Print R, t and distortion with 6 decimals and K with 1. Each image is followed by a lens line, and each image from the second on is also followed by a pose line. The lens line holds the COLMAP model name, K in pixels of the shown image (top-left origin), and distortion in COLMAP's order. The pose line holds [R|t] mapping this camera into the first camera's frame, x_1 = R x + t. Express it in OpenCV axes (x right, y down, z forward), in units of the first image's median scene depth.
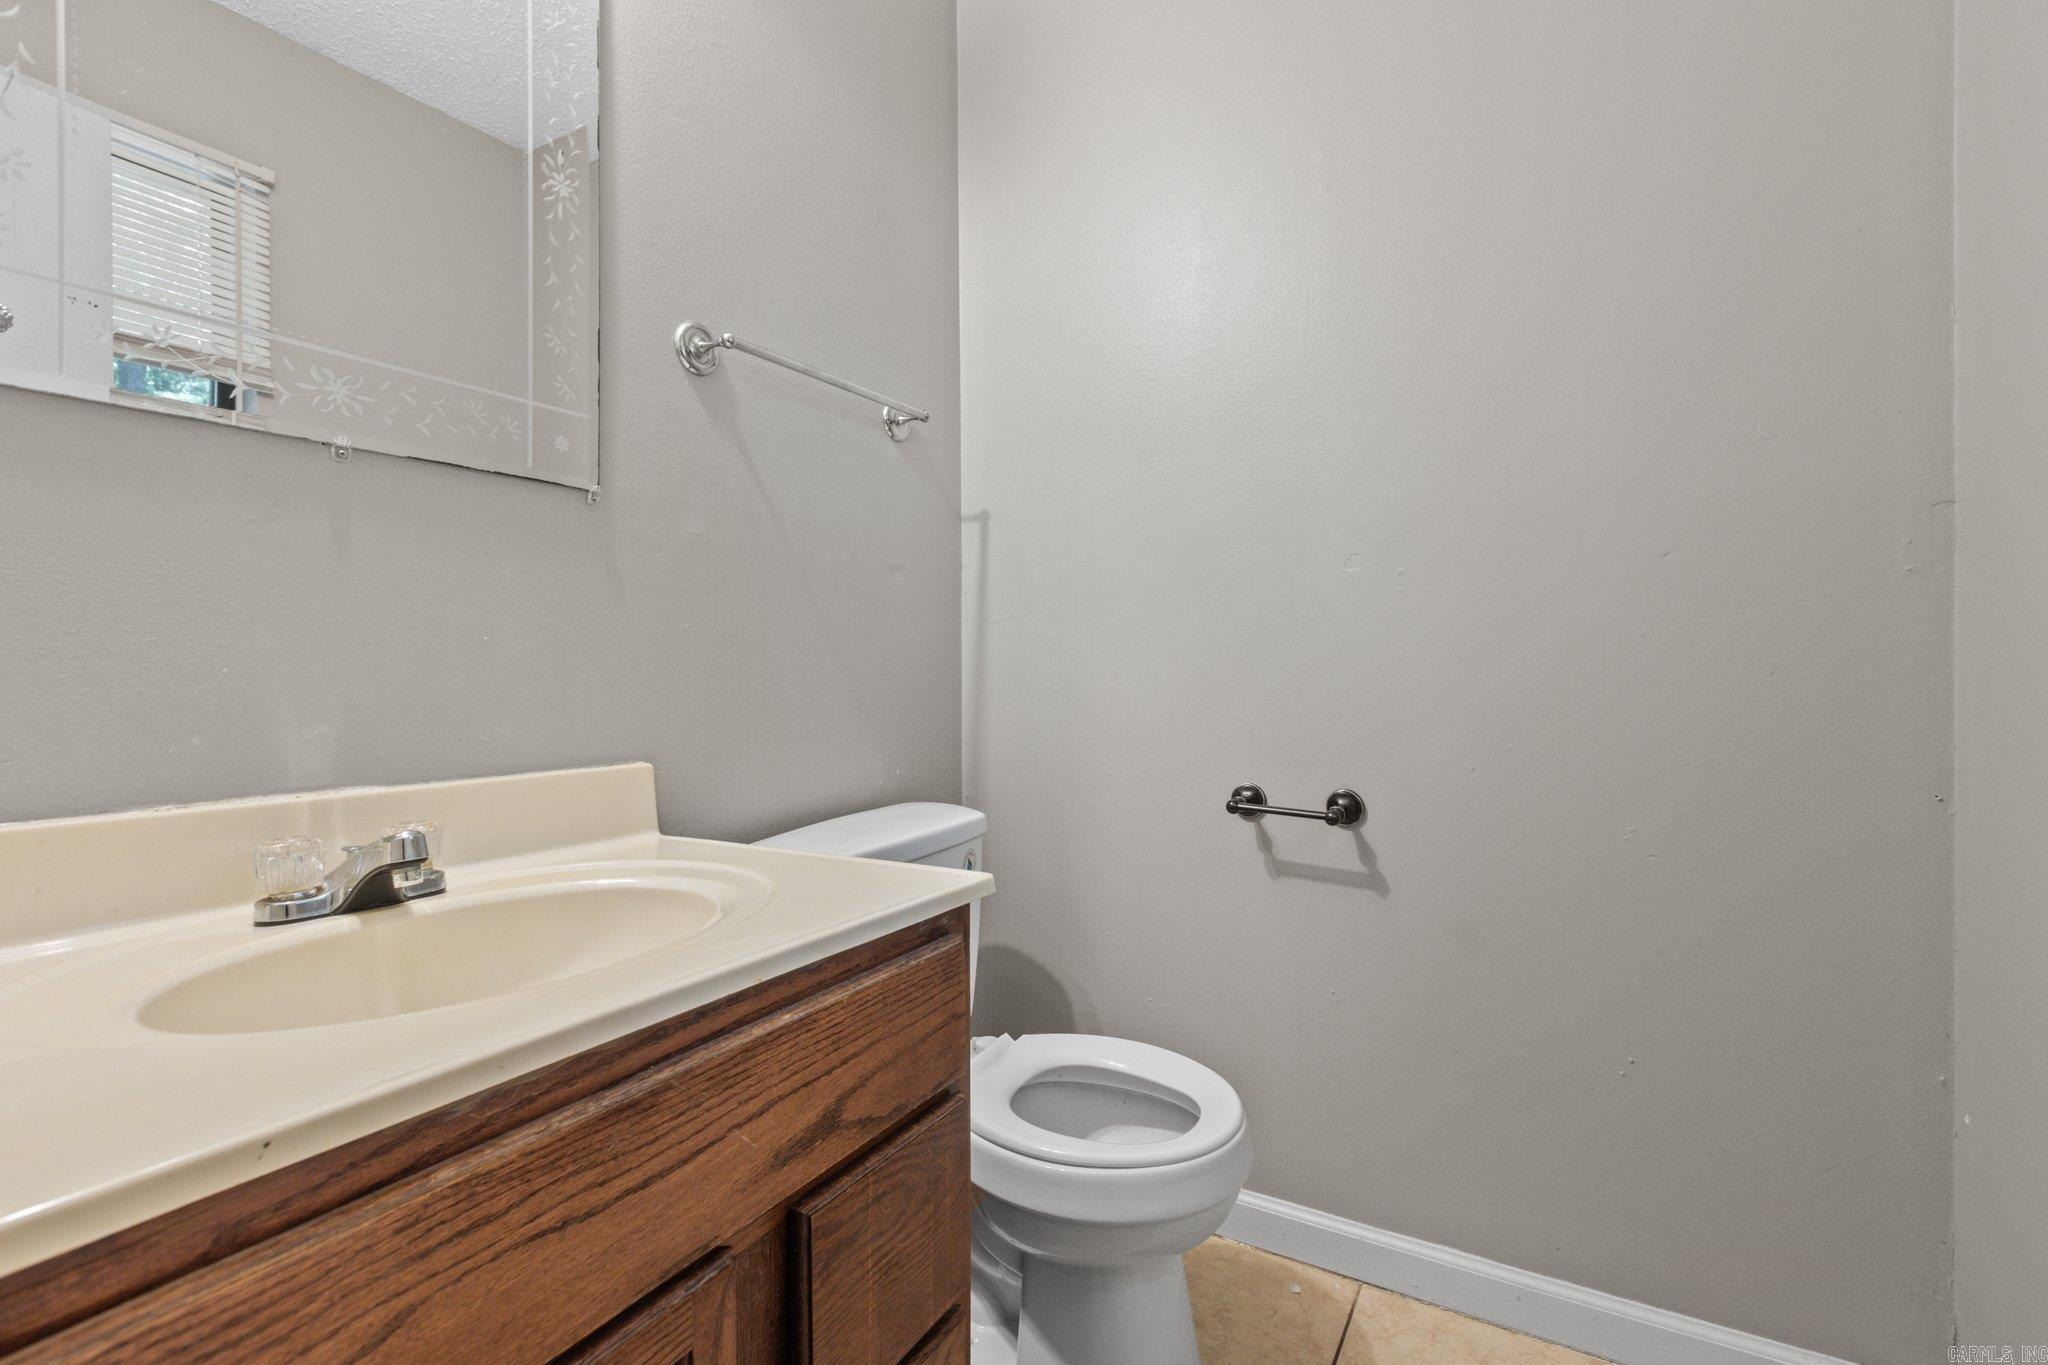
lens RADIAL K [[961.6, 0, 1008.9], [0, 961.6, 680.4], [0, 0, 1]] dist [0.007084, -0.002542]
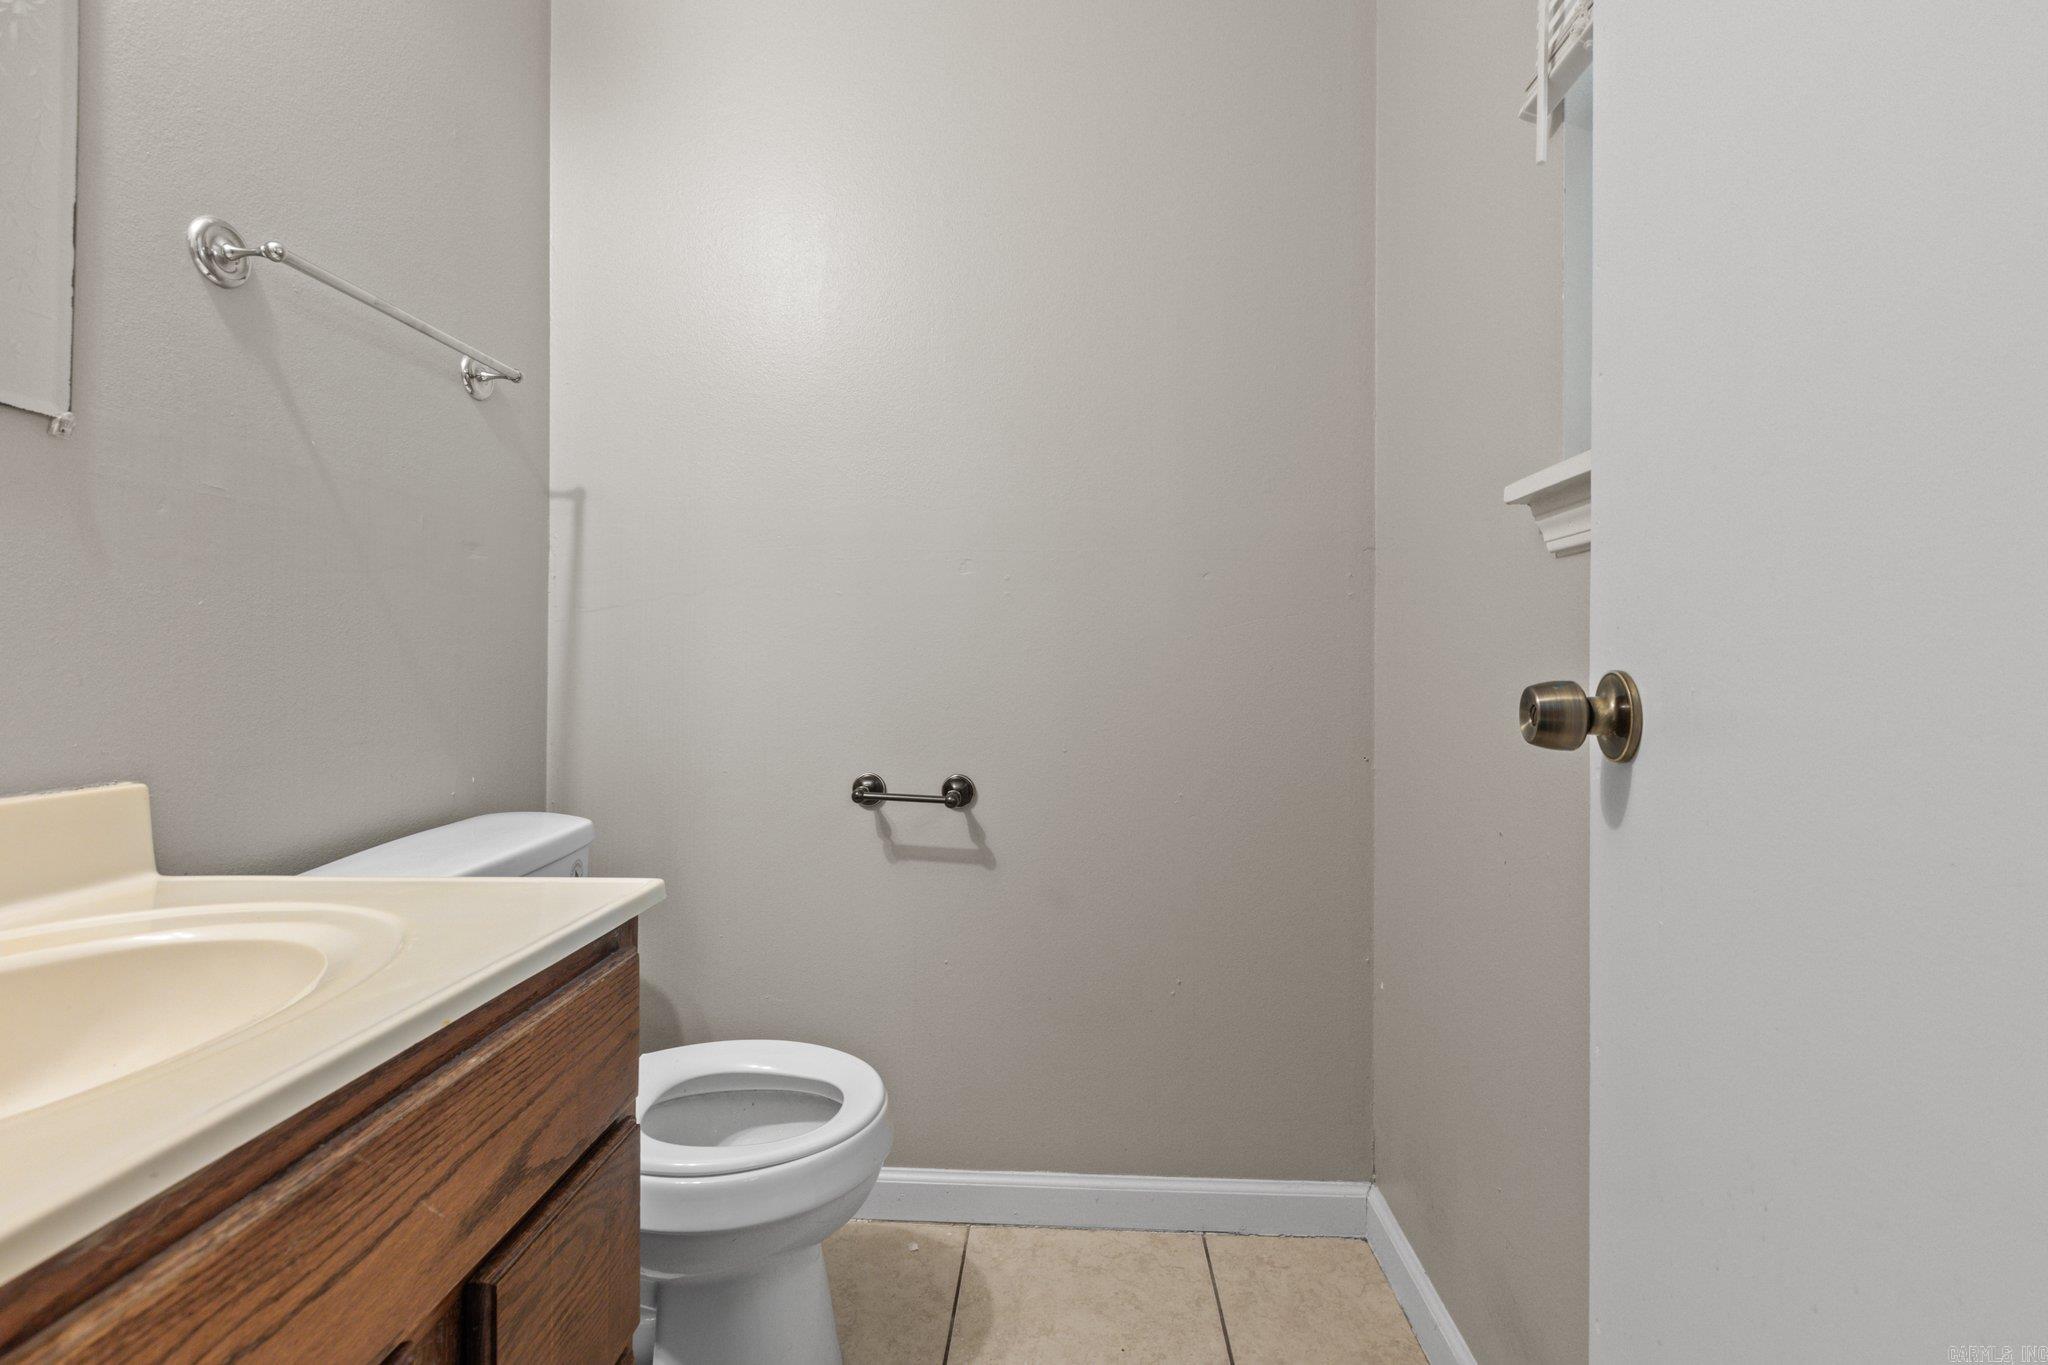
lens RADIAL K [[961.6, 0, 1039.6], [0, 961.6, 665.2], [0, 0, 1]] dist [0.007084, -0.002542]
pose [[0.881544, 0.005833, 0.472066, -0.111355], [-0.001547, 0.999954, -0.009467, -0.001007], [-0.472100, 0.007615, 0.881512, -0.009625]]
